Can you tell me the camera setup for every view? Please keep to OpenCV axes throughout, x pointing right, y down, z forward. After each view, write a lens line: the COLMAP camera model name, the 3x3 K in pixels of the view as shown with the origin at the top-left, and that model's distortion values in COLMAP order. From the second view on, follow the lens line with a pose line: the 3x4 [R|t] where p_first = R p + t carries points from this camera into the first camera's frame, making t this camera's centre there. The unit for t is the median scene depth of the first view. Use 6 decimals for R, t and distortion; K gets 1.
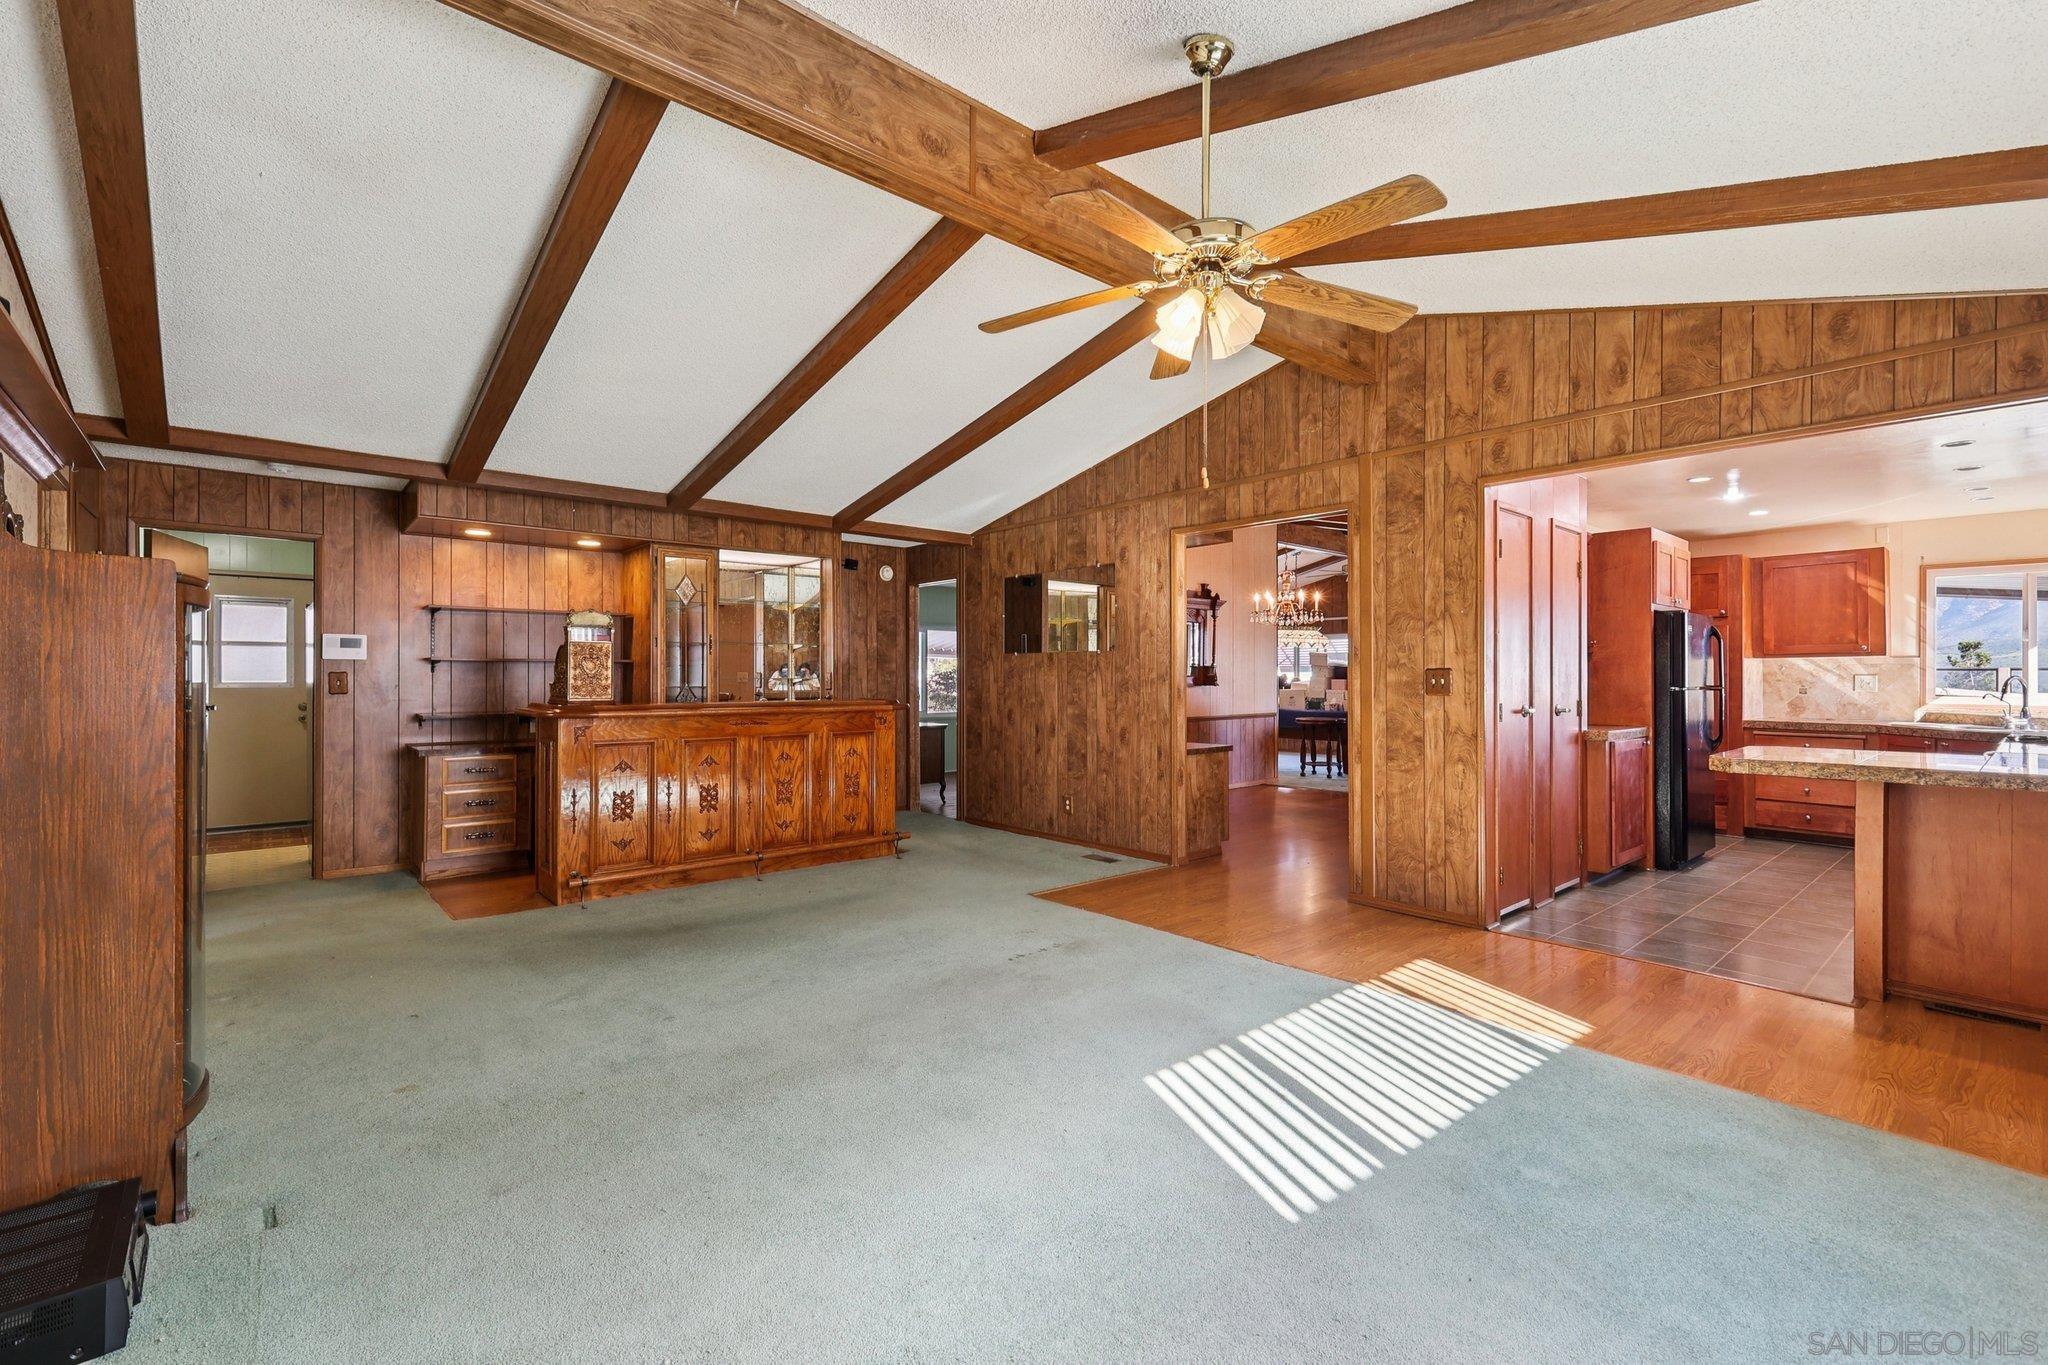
lens RADIAL K [[892.3, 0, 1029.3], [0, 892.3, 672.1], [0, 0, 1]] dist [0.001667, 0.000631]
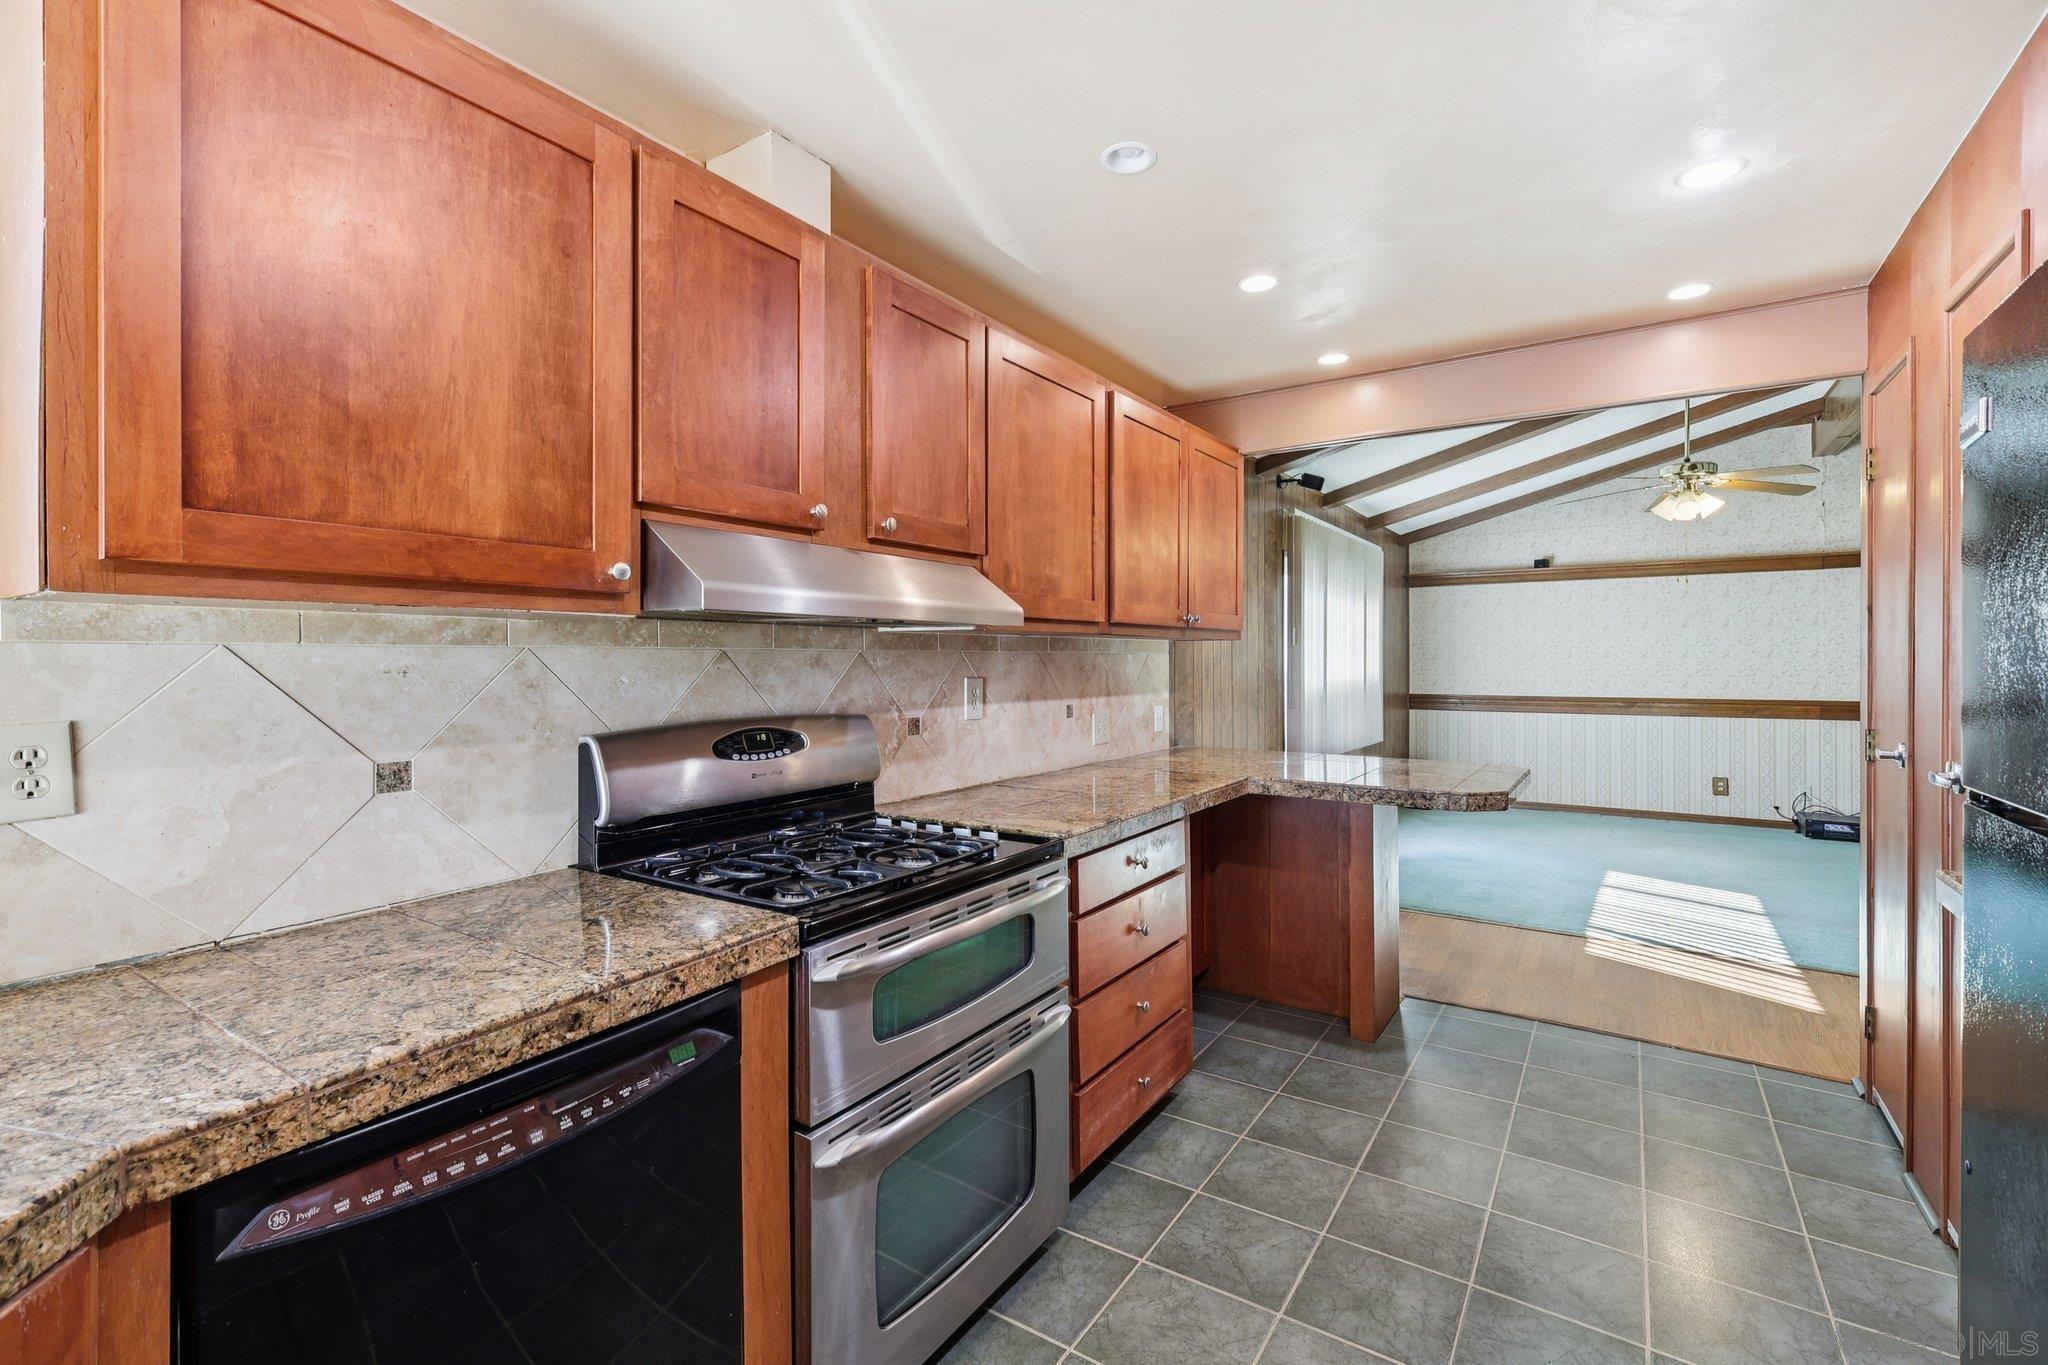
lens RADIAL K [[892.3, 0, 1027.4], [0, 892.3, 661.7], [0, 0, 1]] dist [0.001667, 0.000631]
pose [[-0.964615, -0.000911, -0.263661, 1.037749], [0.001084, 0.999972, -0.007420, -0.004623], [0.263661, -0.007443, -0.964587, 1.209528]]
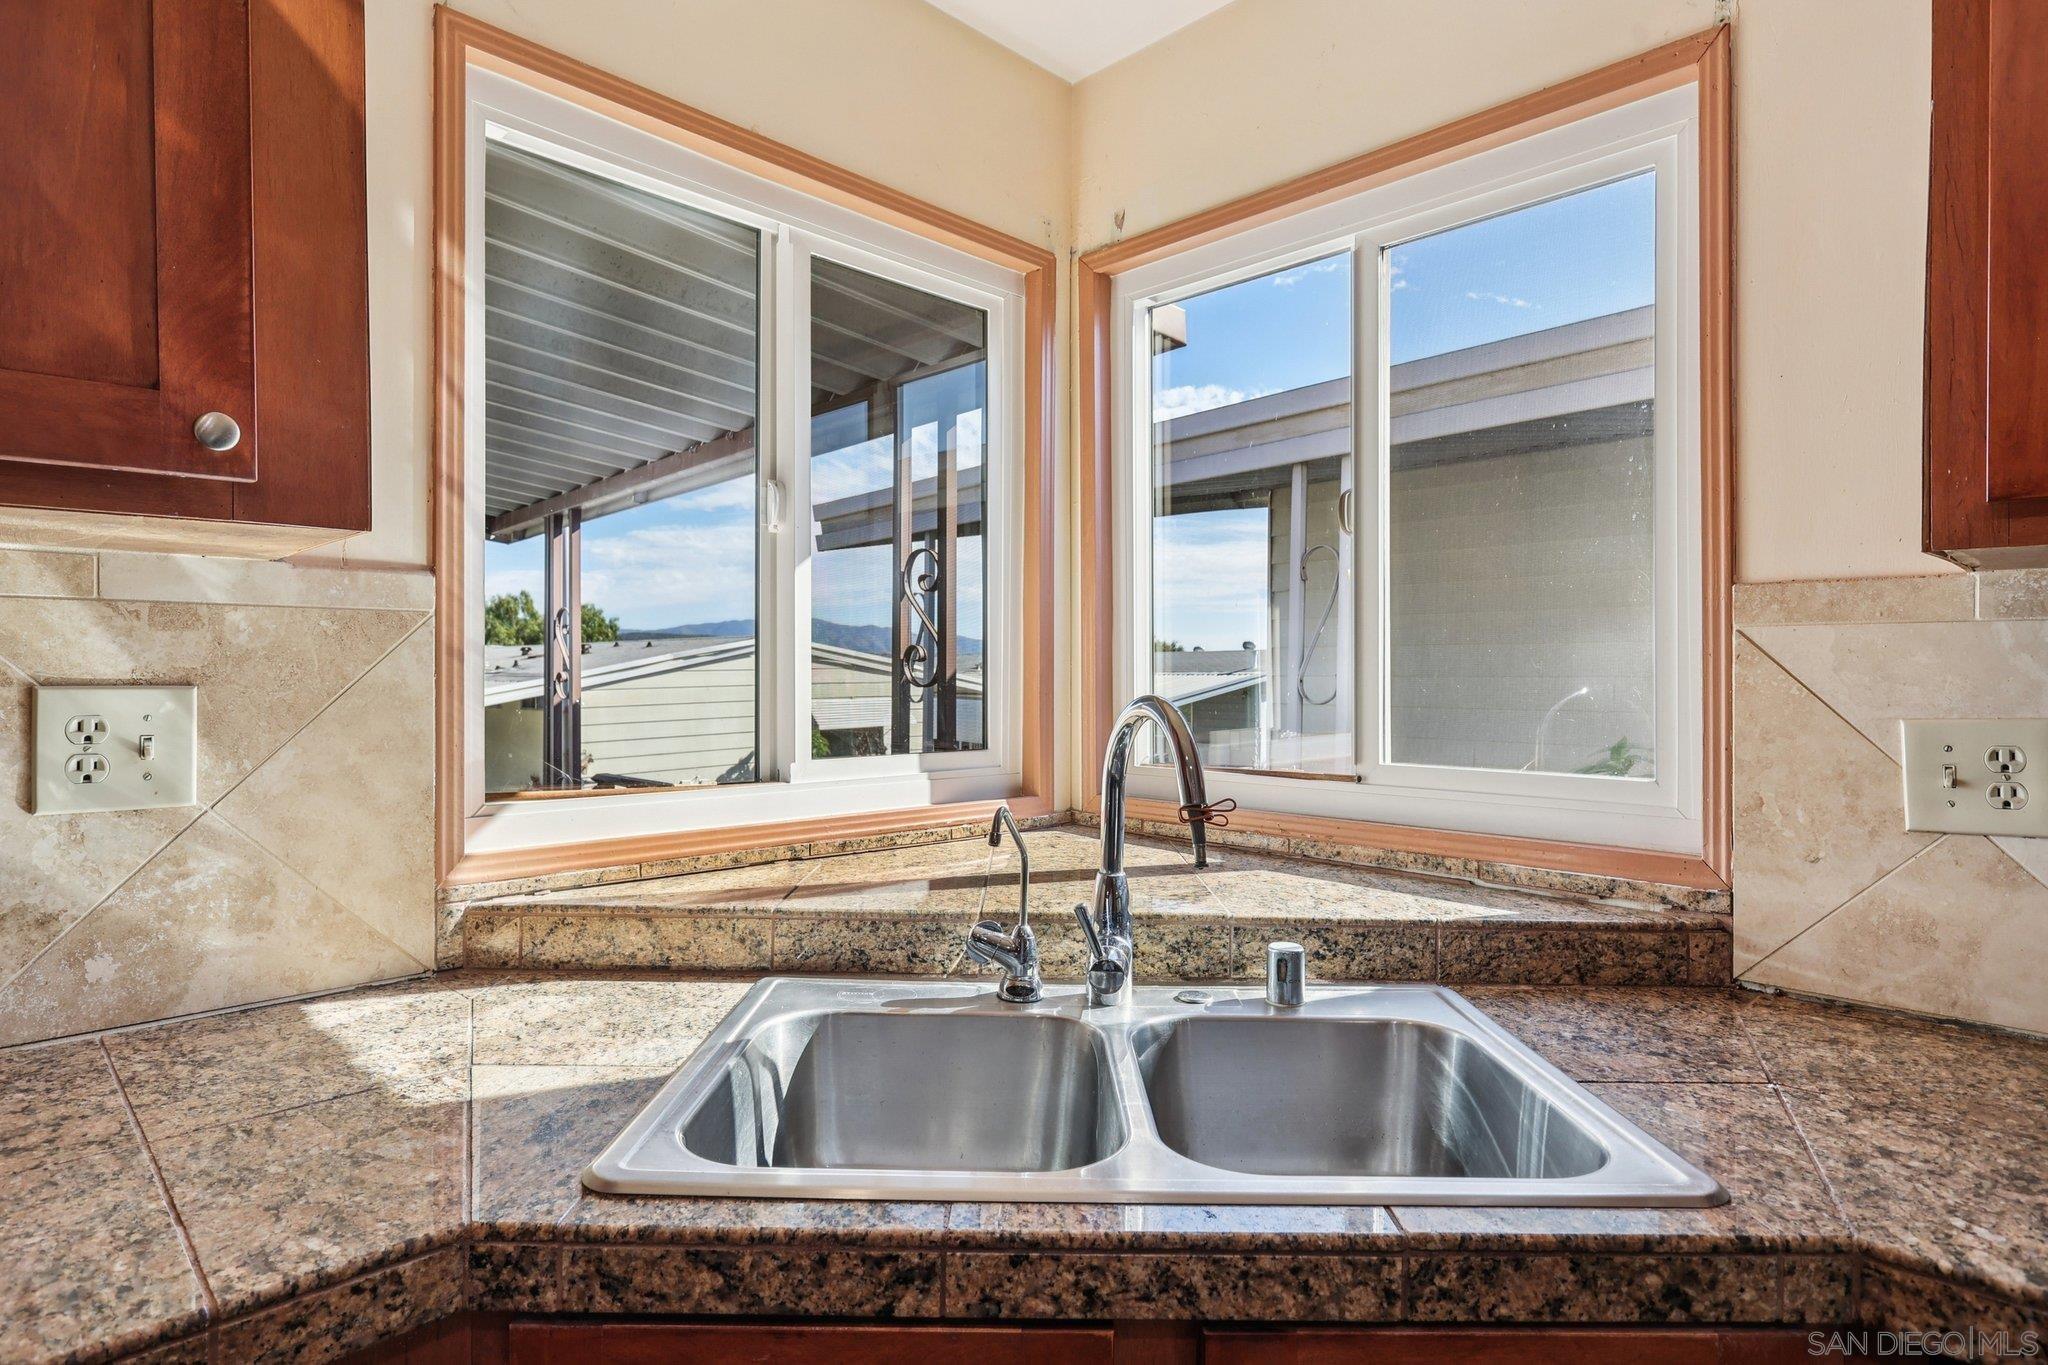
lens RADIAL K [[1088.6, 0, 1032.9], [0, 1088.6, 680.7], [0, 0, 1]] dist [-0.000557, -0.000007]
pose [[-0.072404, -0.010474, 0.997320, 1.019301], [-0.011992, 0.999882, 0.009630, -0.000695], [-0.997303, -0.011263, -0.072521, 1.166819]]
